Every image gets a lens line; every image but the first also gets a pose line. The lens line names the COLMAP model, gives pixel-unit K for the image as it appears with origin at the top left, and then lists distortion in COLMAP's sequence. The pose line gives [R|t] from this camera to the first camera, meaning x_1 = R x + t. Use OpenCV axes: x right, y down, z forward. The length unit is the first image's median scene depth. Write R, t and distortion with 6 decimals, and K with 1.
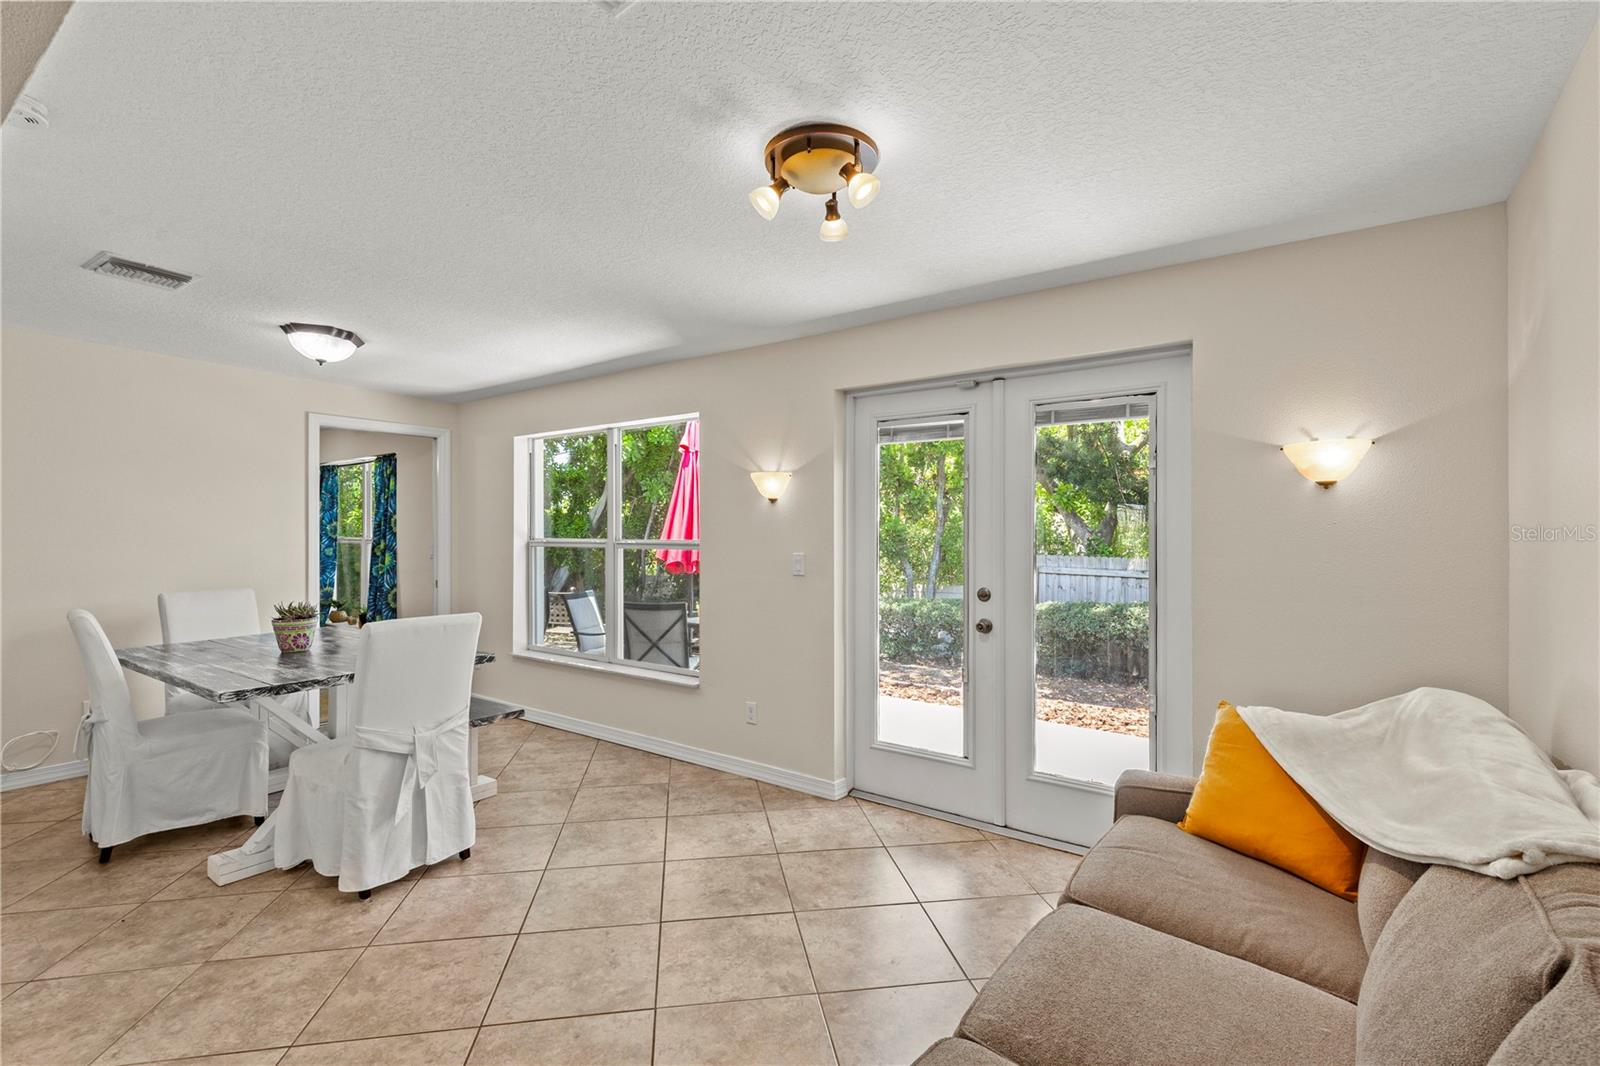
lens RADIAL K [[726.4, 0, 796.9], [0, 726.4, 531.6], [0, 0, 1]] dist [0.003430, 0.000237]
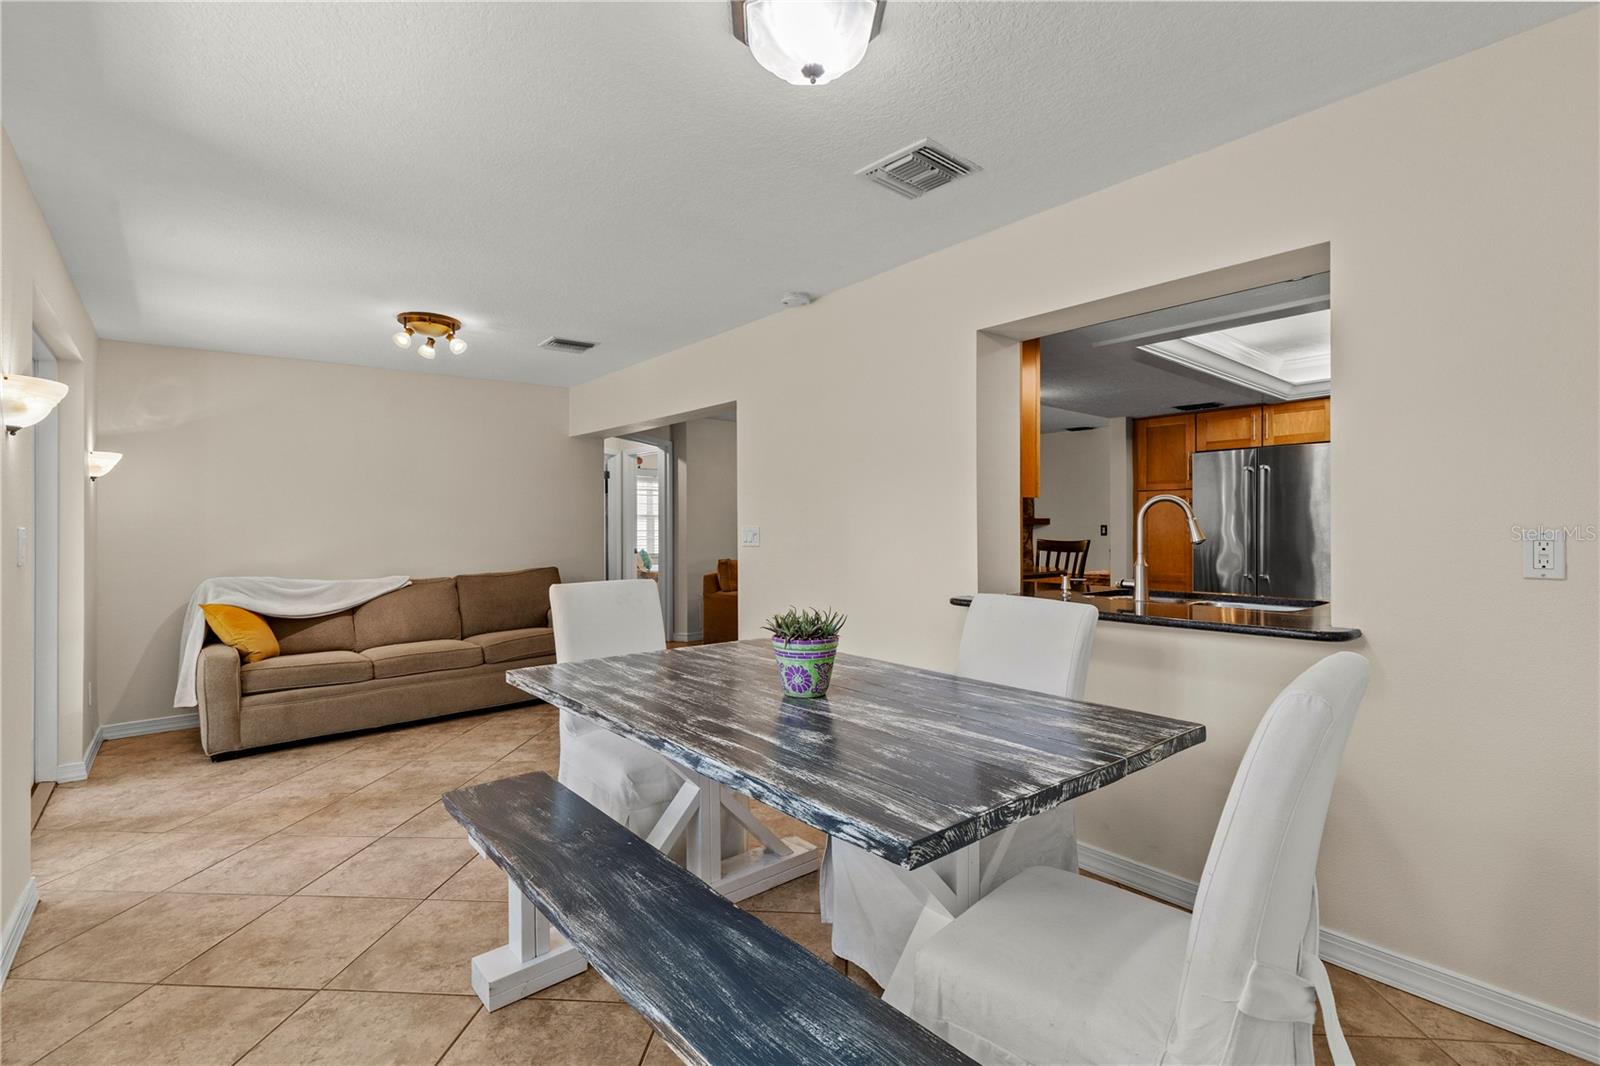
lens RADIAL K [[726.4, 0, 804.0], [0, 726.4, 541.1], [0, 0, 1]] dist [0.003430, 0.000237]
pose [[-0.975316, 0.007564, 0.220686, -0.773454], [0.009042, 0.999943, 0.005687, 0.040183], [-0.220631, 0.007542, -0.975328, 1.473124]]
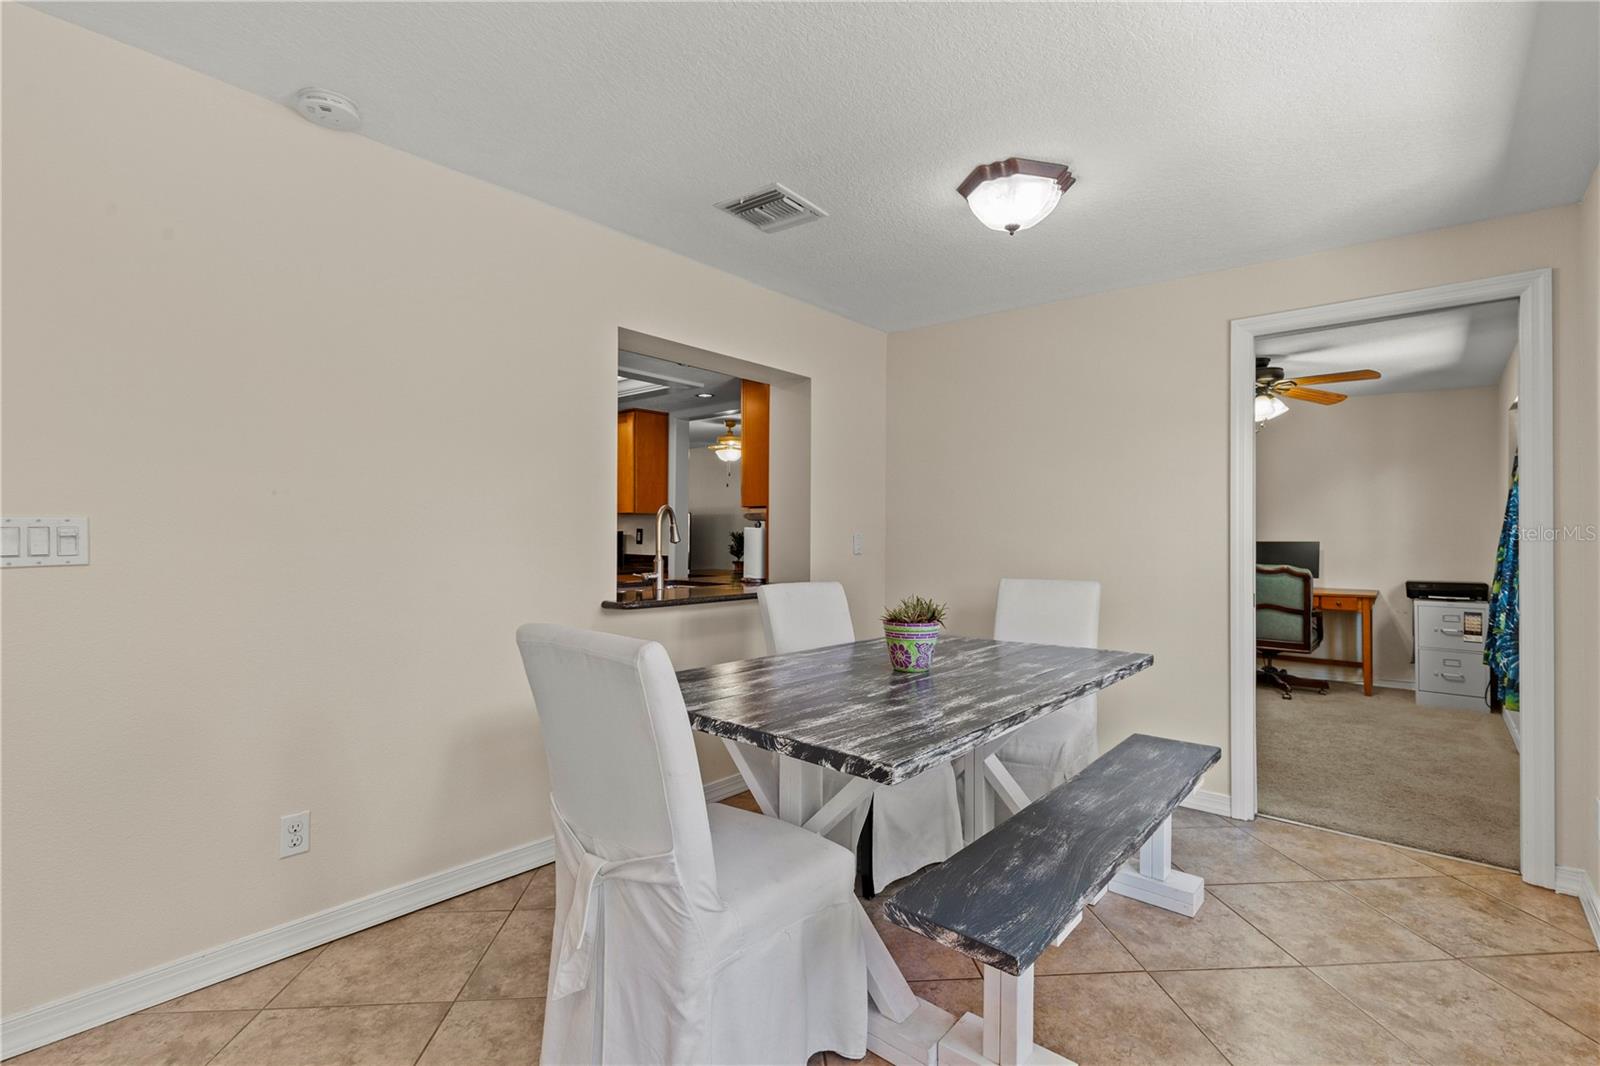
lens RADIAL K [[726.4, 0, 804.8], [0, 726.4, 534.3], [0, 0, 1]] dist [0.003430, 0.000237]
pose [[-0.057975, 0.004954, -0.998306, -0.006381], [-0.003561, 0.999980, 0.005169, 0.033764], [0.998312, 0.003854, -0.057956, 0.890220]]
